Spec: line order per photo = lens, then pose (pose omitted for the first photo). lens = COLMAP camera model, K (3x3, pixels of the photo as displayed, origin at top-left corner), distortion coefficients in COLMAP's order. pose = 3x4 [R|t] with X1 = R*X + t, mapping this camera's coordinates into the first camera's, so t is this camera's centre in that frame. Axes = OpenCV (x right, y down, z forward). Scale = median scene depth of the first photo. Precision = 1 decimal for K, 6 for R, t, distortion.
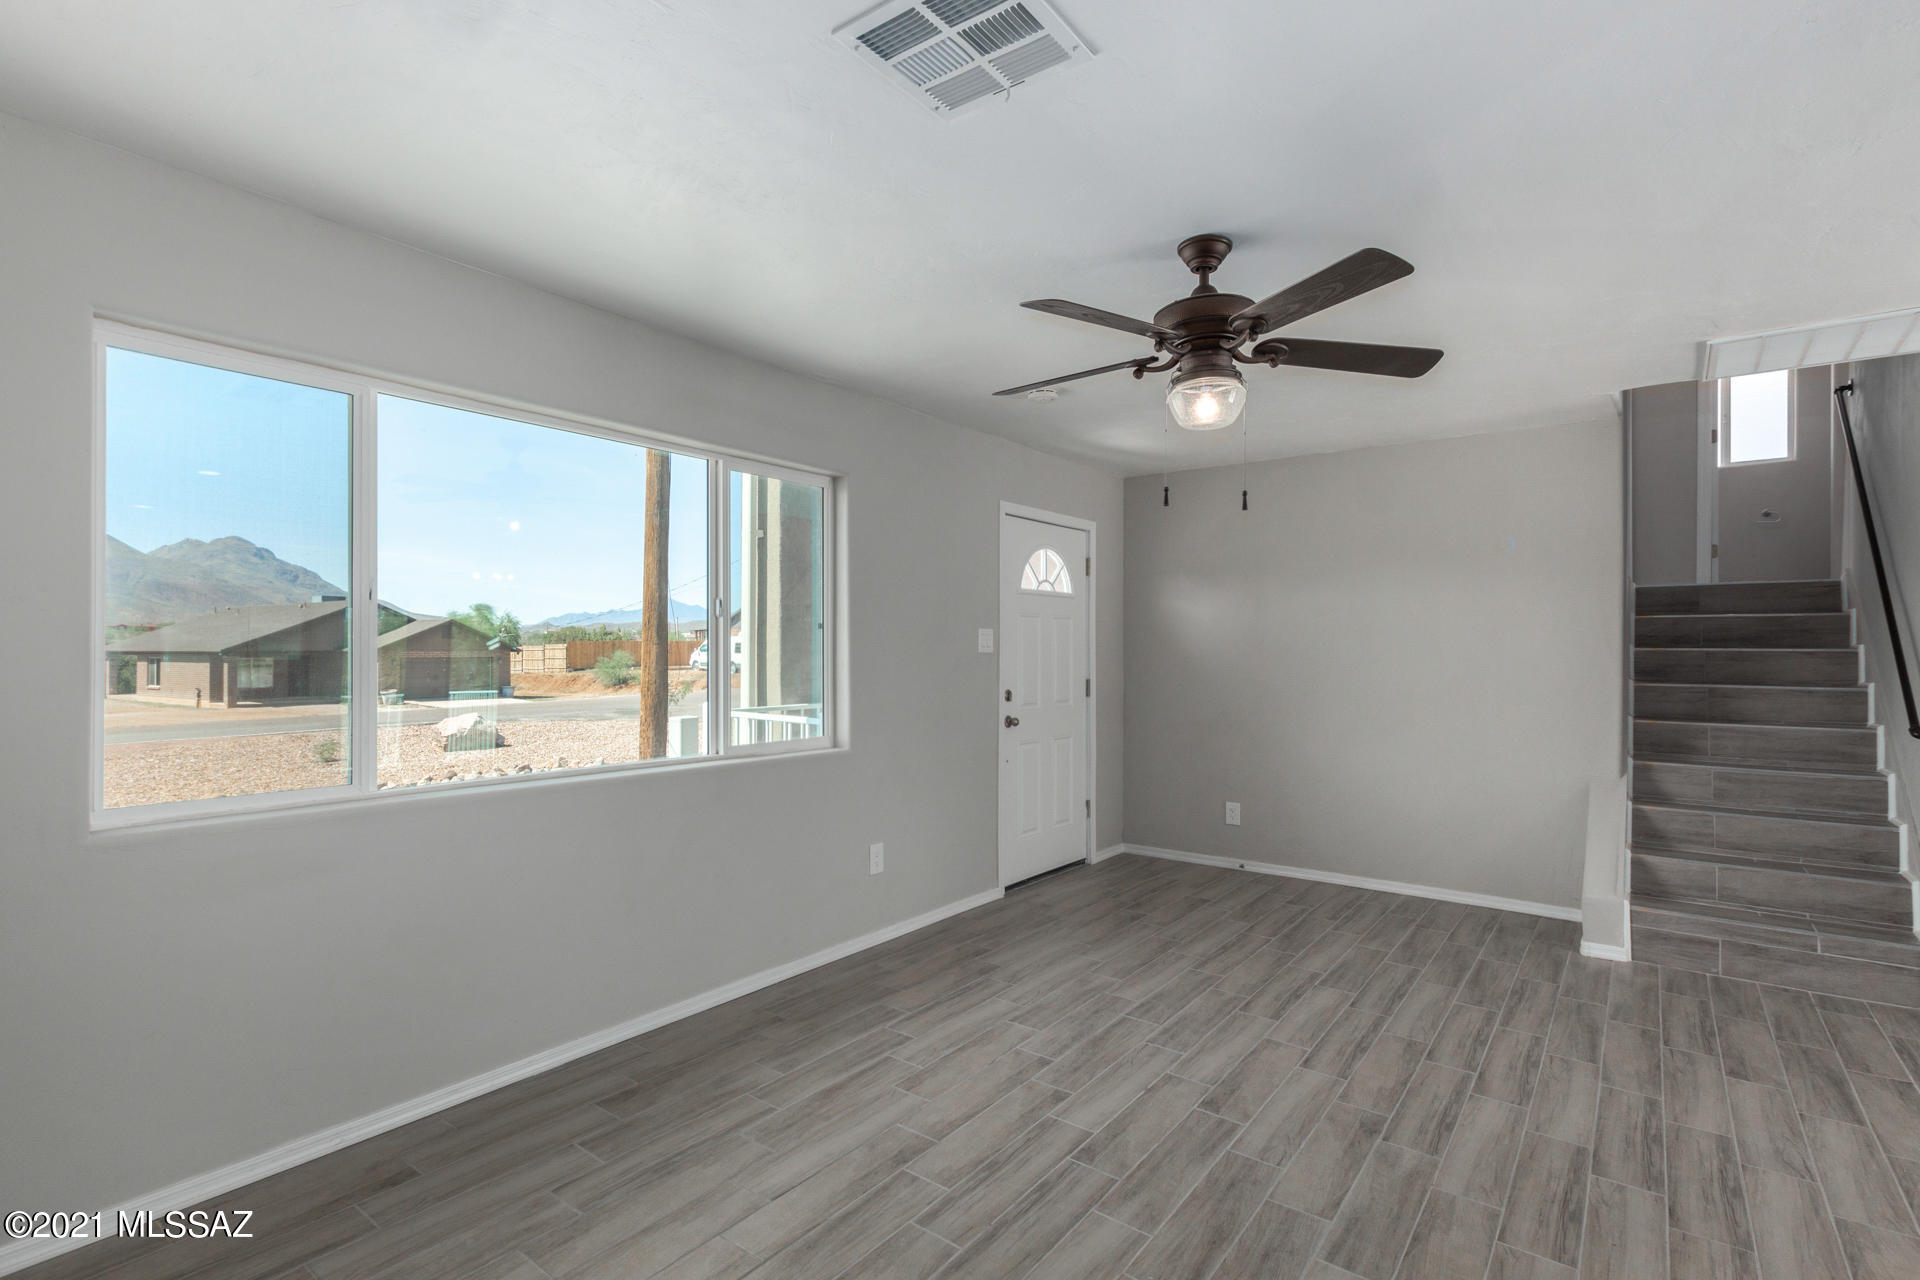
lens RADIAL K [[911.6, 0, 948.5], [0, 911.6, 641.7], [0, 0, 1]] dist [0.005754, -0.001429]
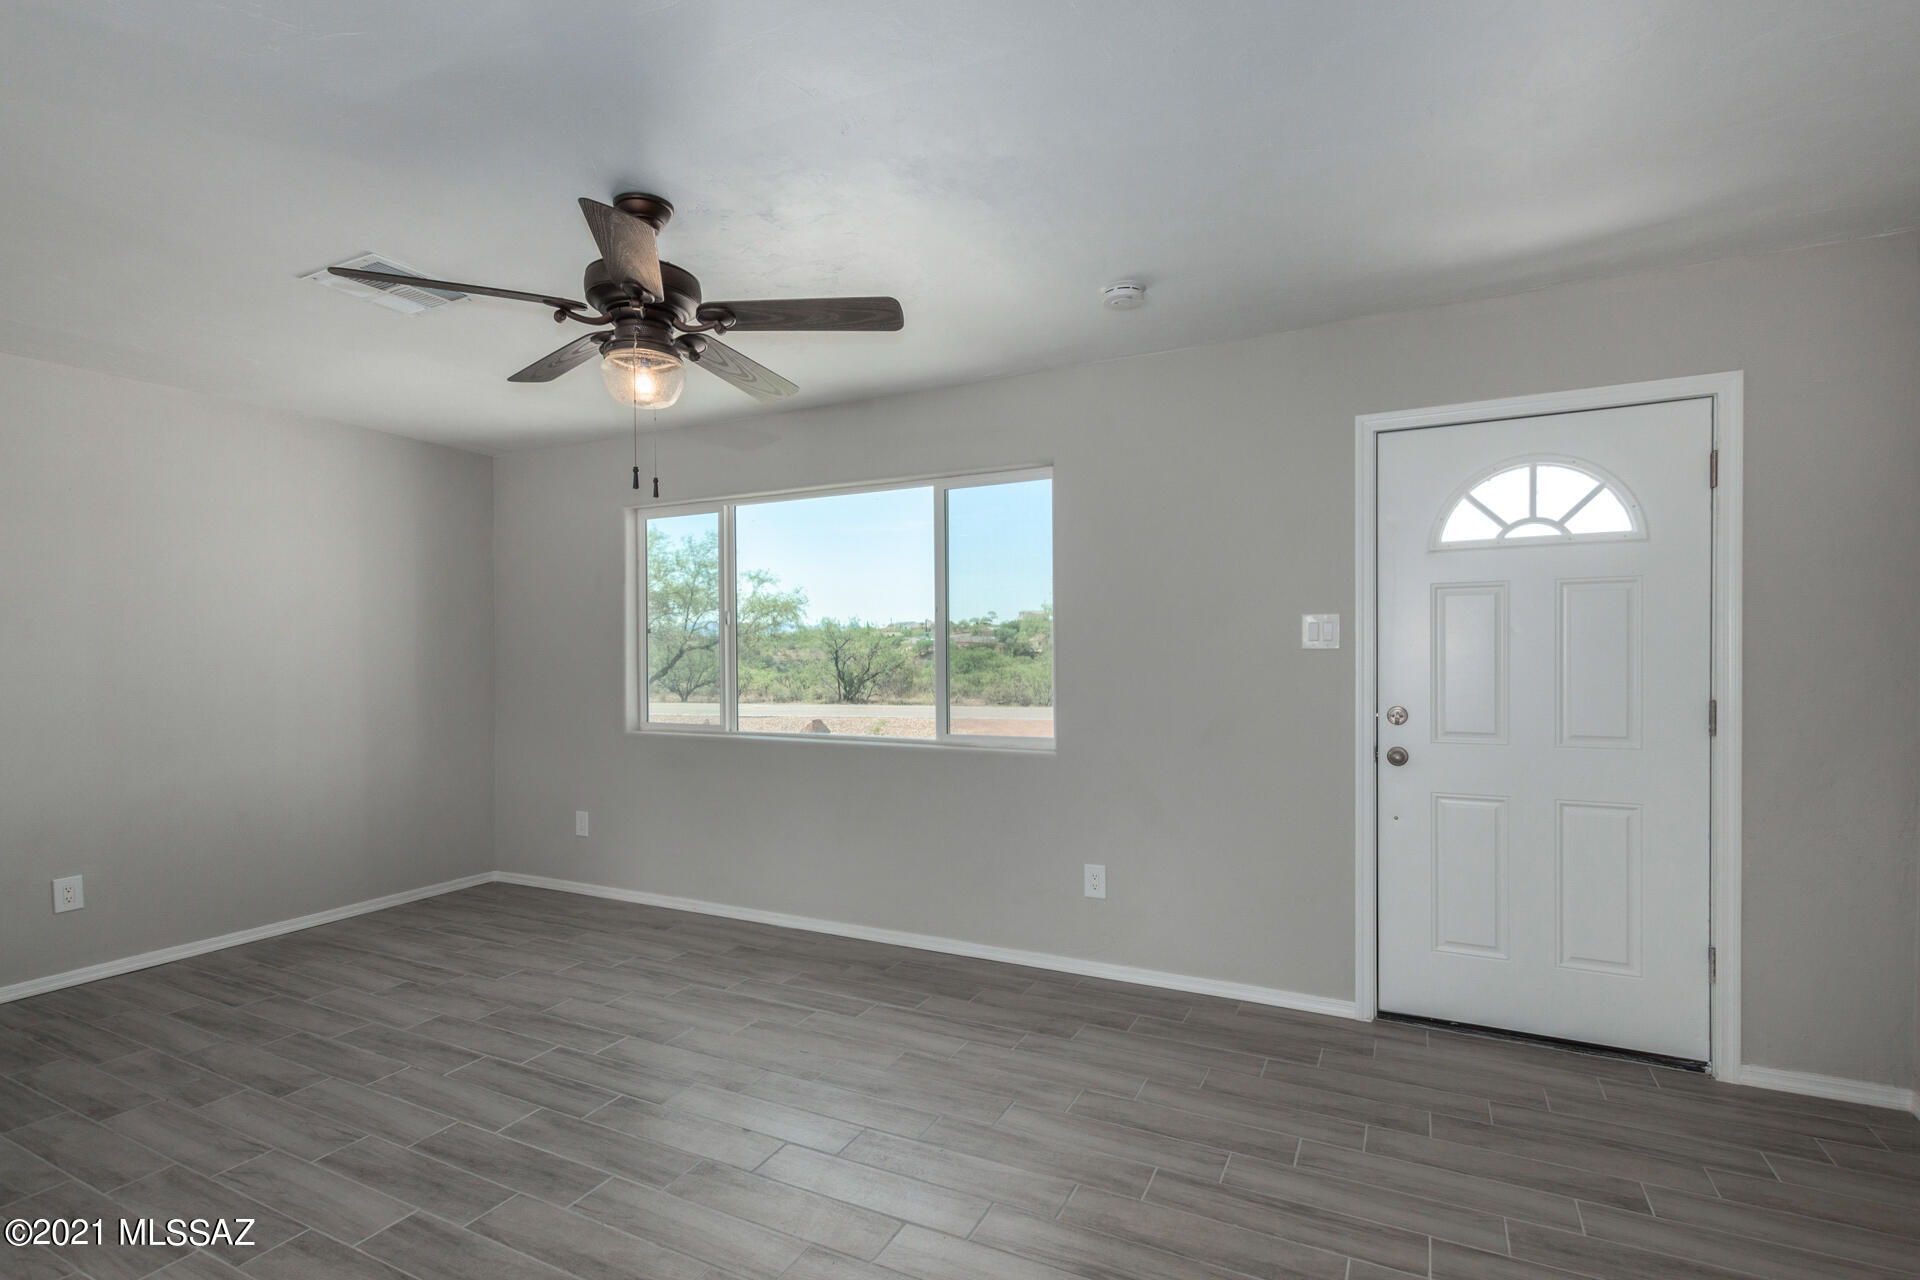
lens RADIAL K [[911.6, 0, 951.1], [0, 911.6, 657.4], [0, 0, 1]] dist [0.005754, -0.001429]
pose [[0.180733, 0.001897, -0.983530, 1.087219], [0.017223, 0.999839, 0.005093, 0.016801], [0.983381, -0.017860, 0.180671, 0.989776]]
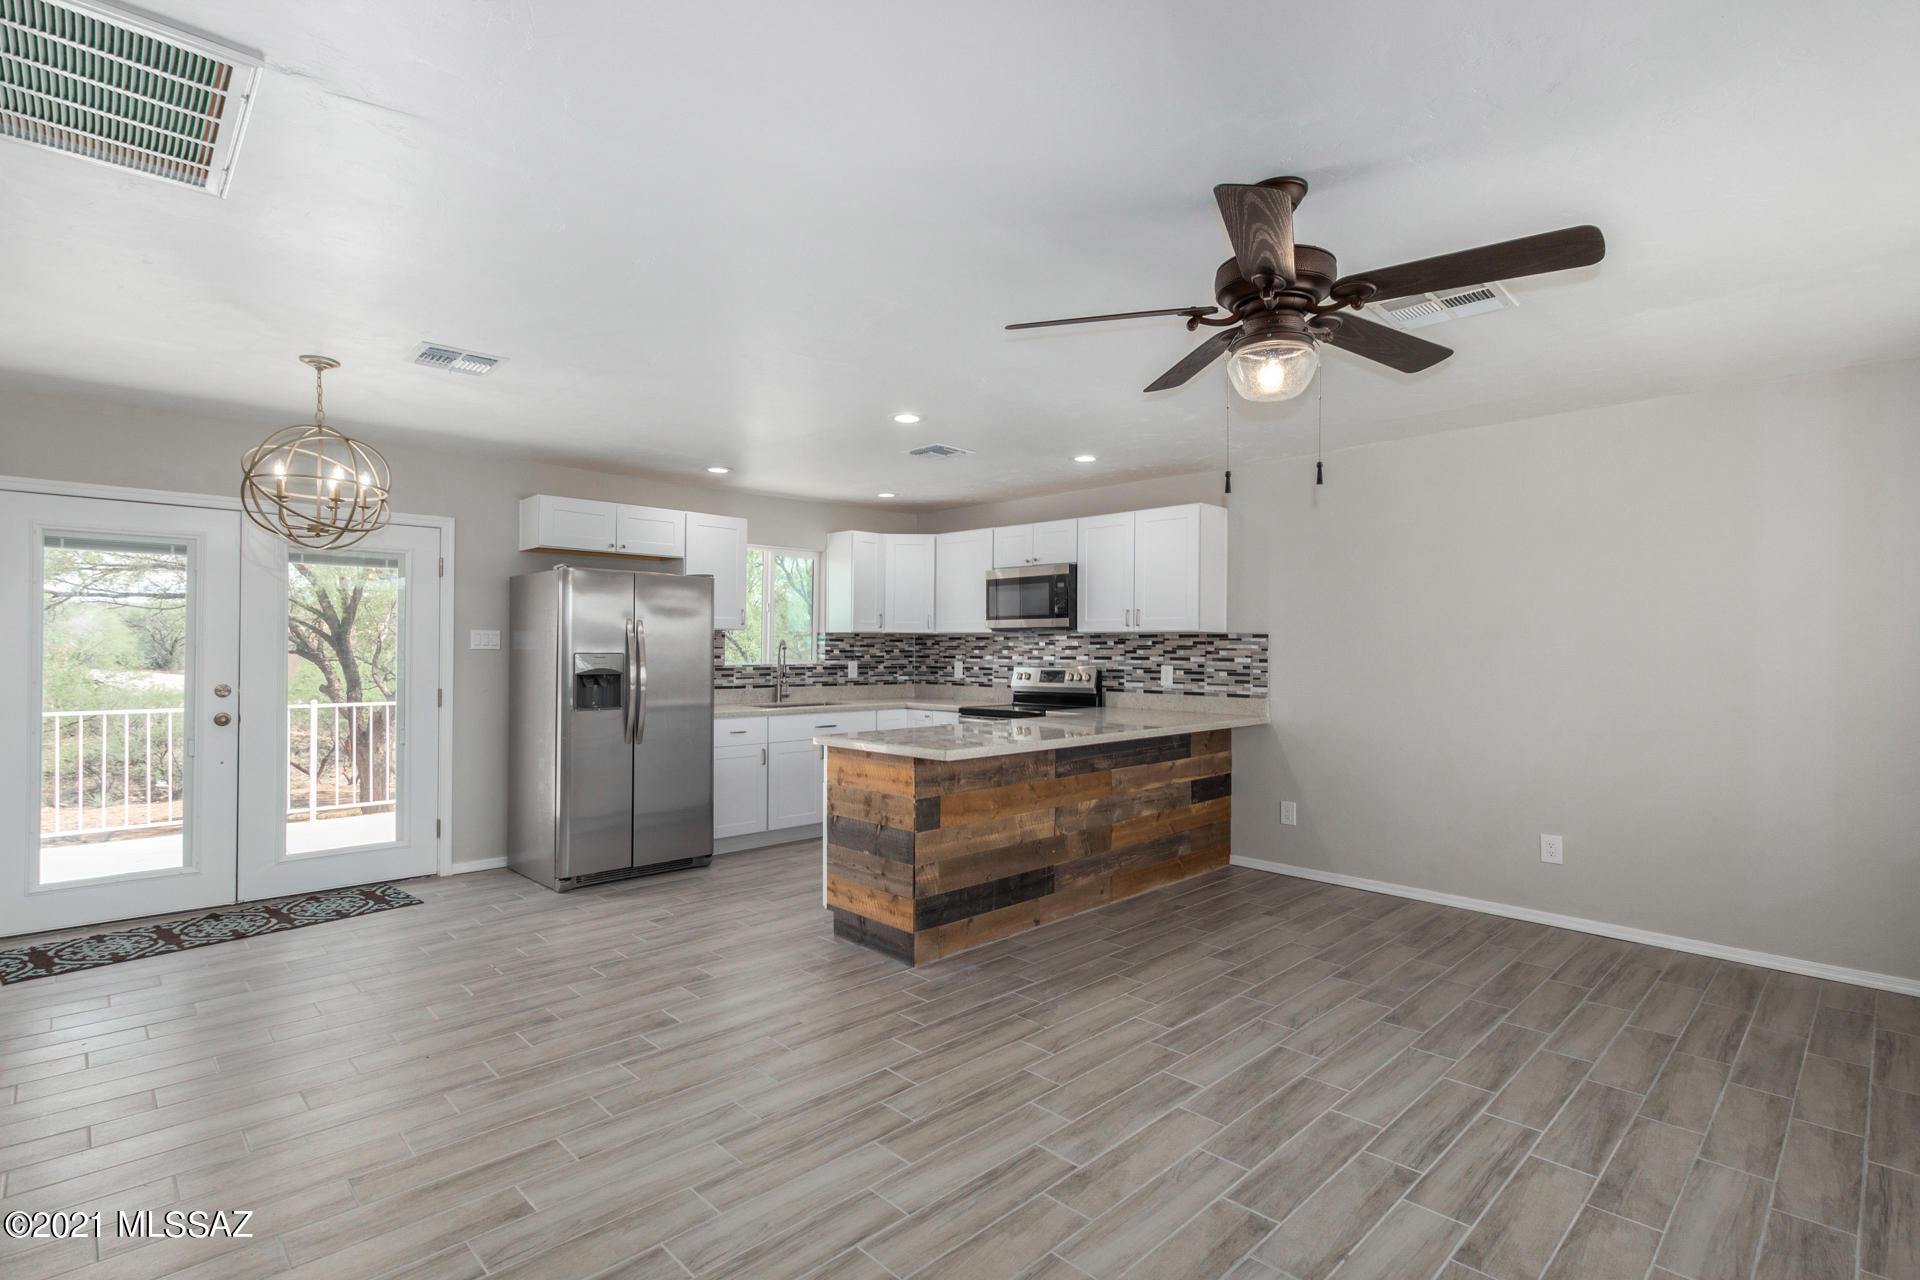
lens RADIAL K [[911.6, 0, 954.0], [0, 911.6, 643.8], [0, 0, 1]] dist [0.005754, -0.001429]
pose [[-0.989474, -0.008031, 0.144490, 0.401136], [-0.010210, 0.999845, -0.014346, 0.017263], [-0.144352, -0.015670, -0.989402, 1.675556]]
